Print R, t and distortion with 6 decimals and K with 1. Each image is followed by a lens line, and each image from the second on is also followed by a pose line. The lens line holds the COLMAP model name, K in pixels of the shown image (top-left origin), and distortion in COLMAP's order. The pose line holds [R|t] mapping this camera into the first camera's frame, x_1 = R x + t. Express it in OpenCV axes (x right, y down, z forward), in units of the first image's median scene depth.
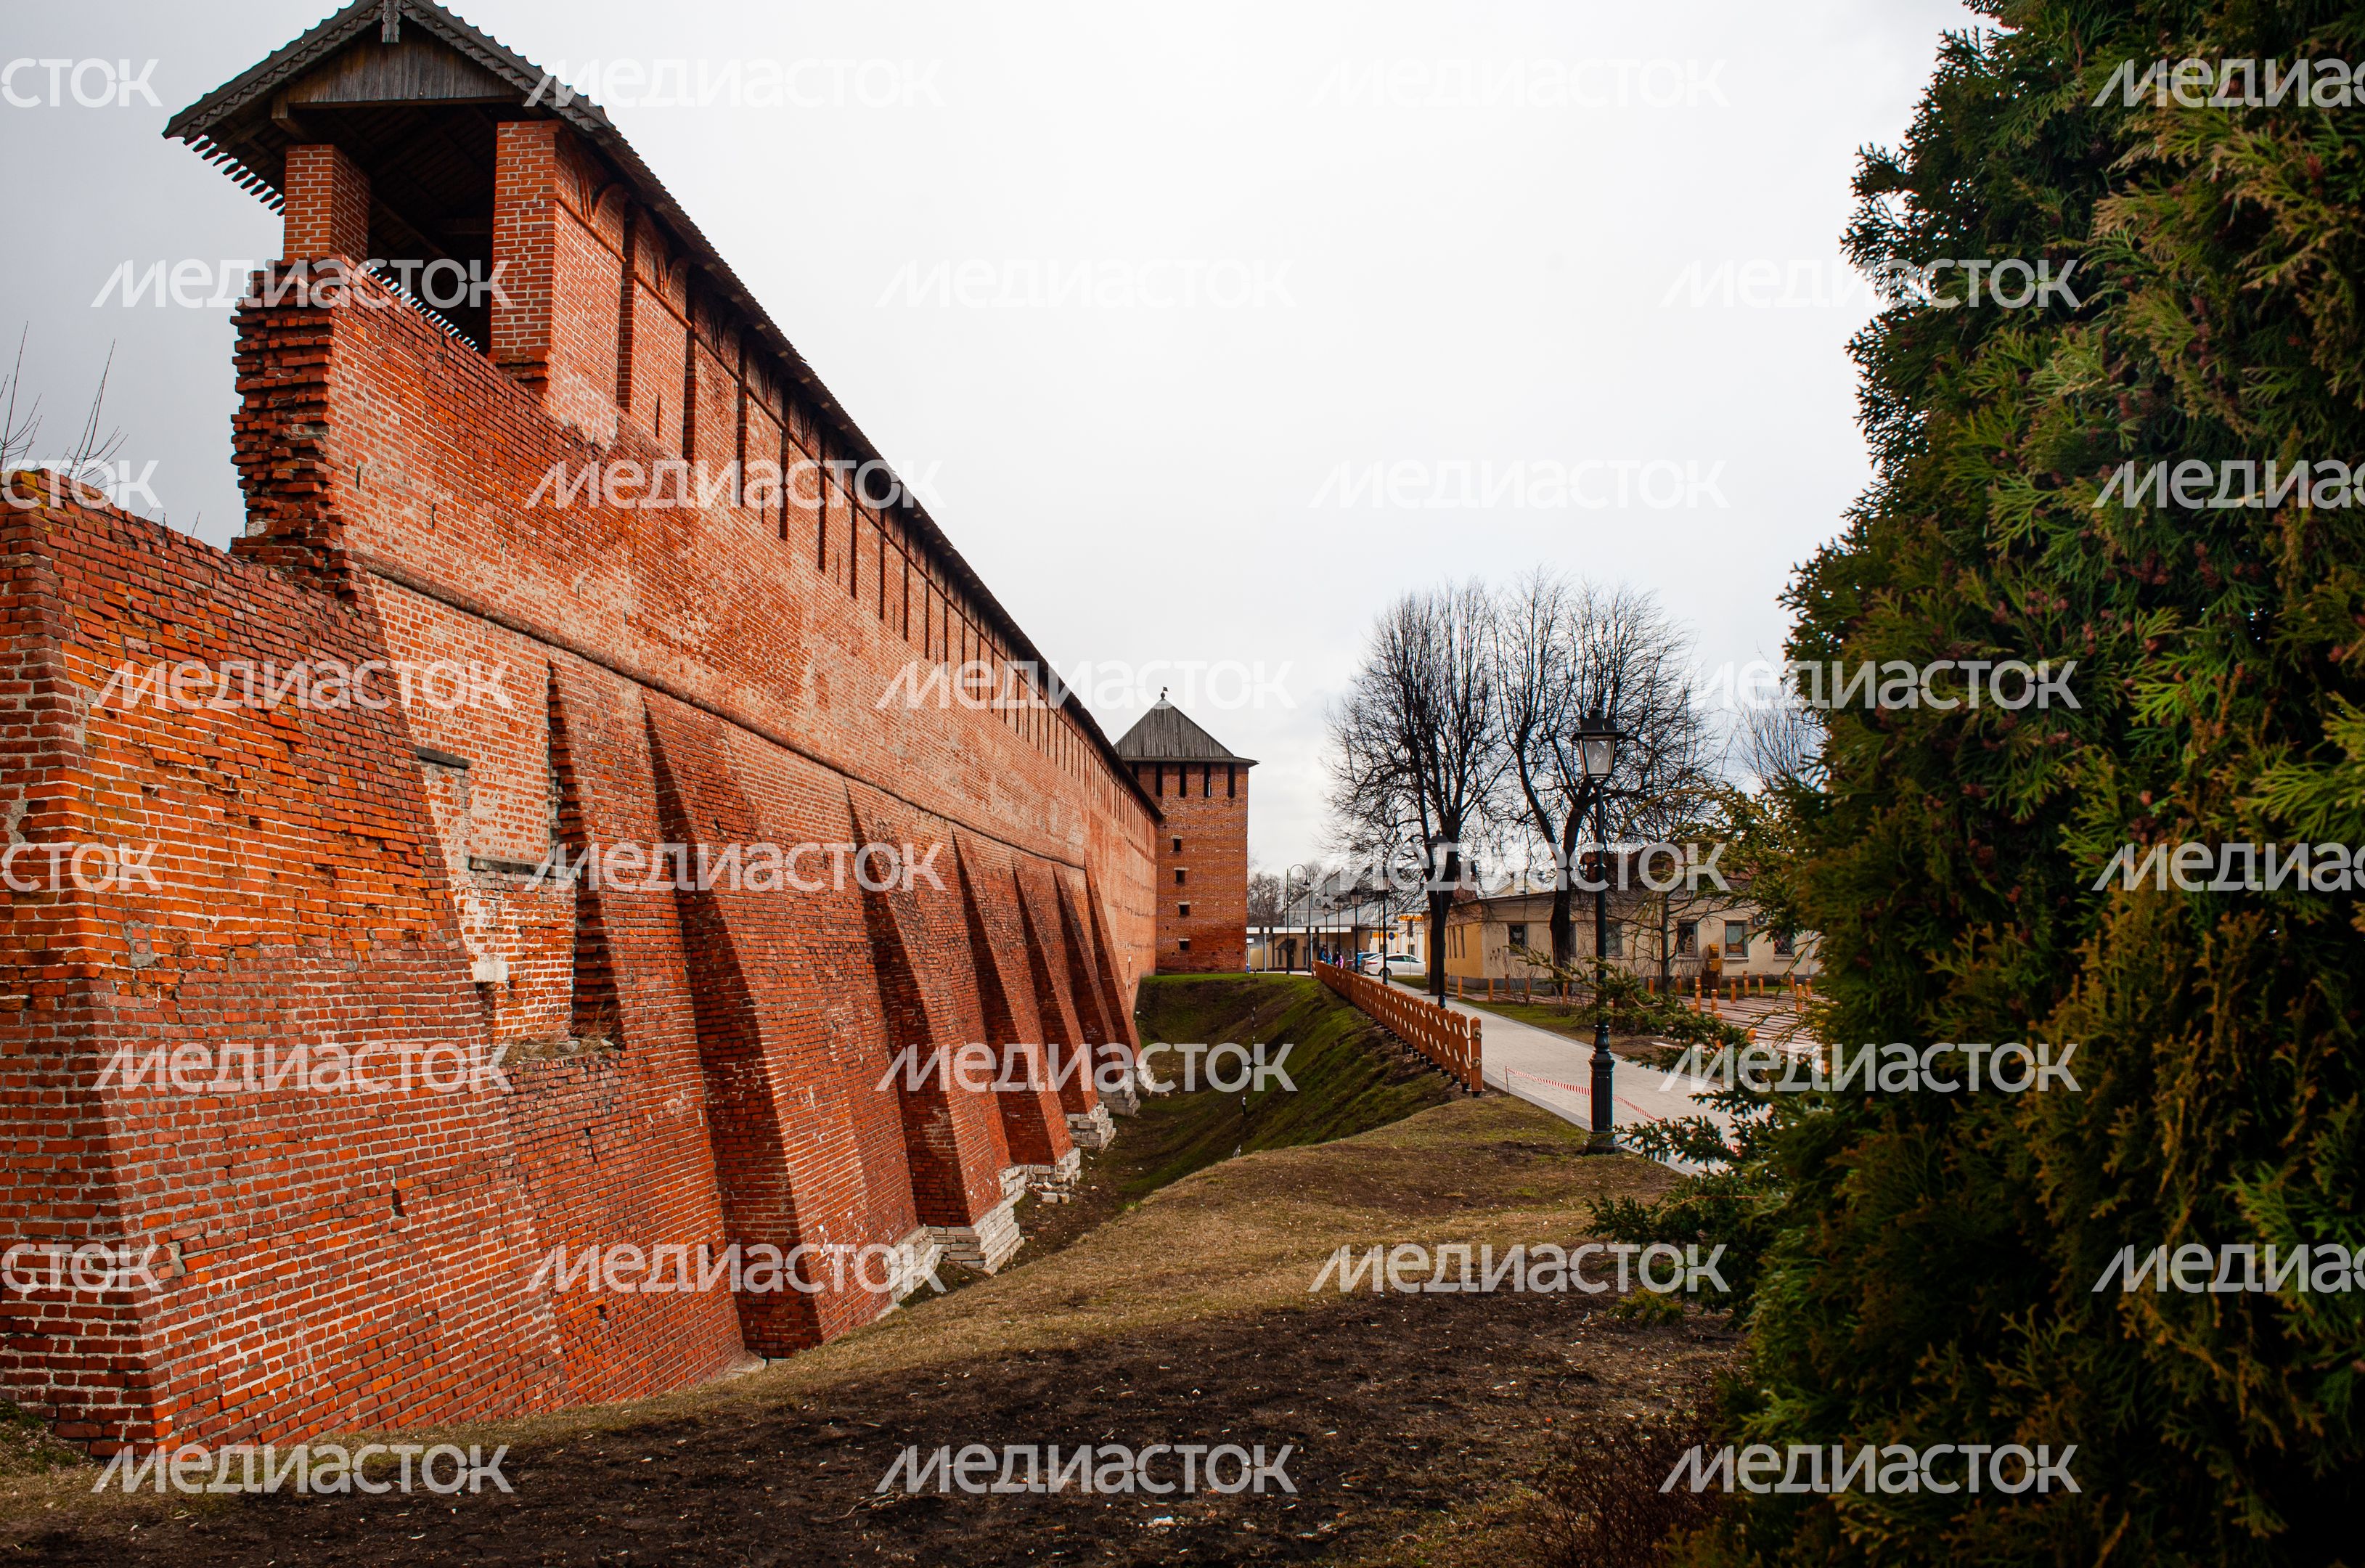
lens RADIAL K [[1626.0, 0, 1193.8], [0, 1626.0, 794.6], [0, 0, 1]] dist [-0.086365, 0.077096]
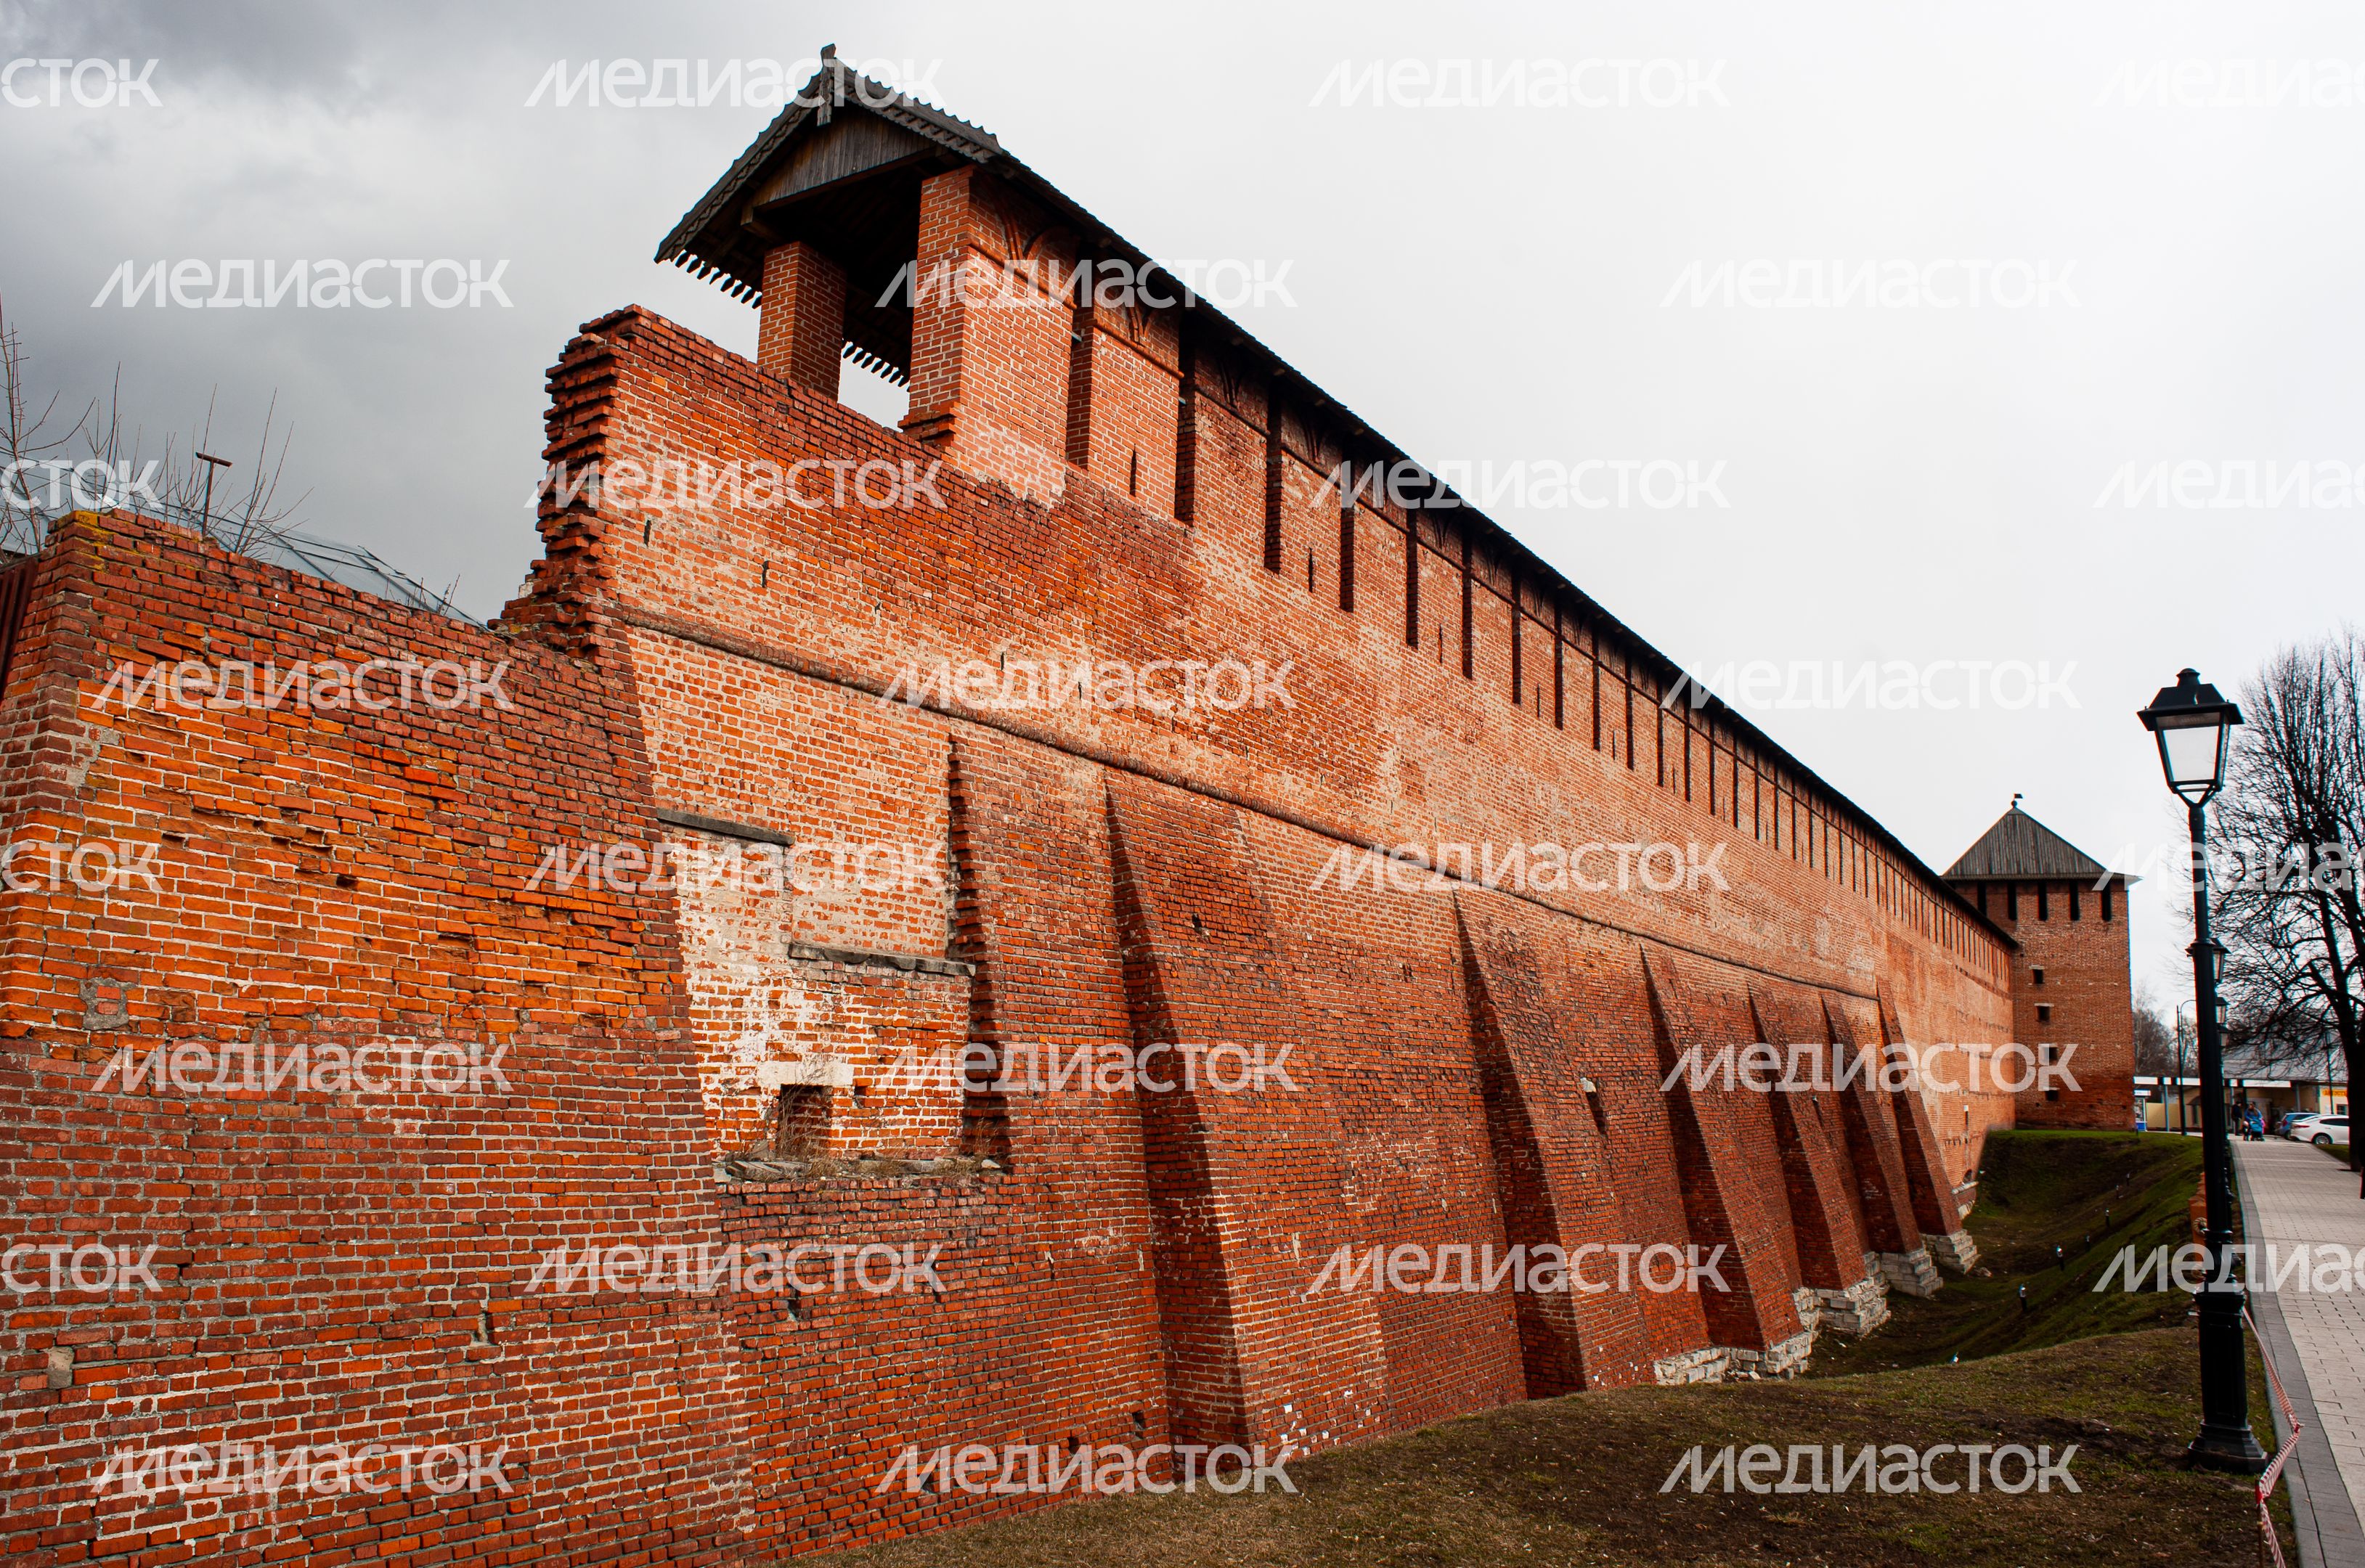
lens RADIAL K [[1679.0, 0, 1166.6], [0, 1679.0, 780.1], [0, 0, 1]] dist [-0.083736, 0.068832]
pose [[0.875861, -0.047663, -0.480204, 0.159058], [0.005959, 0.996103, -0.088000, 0.026401], [0.482526, 0.074214, 0.872732, 0.233642]]
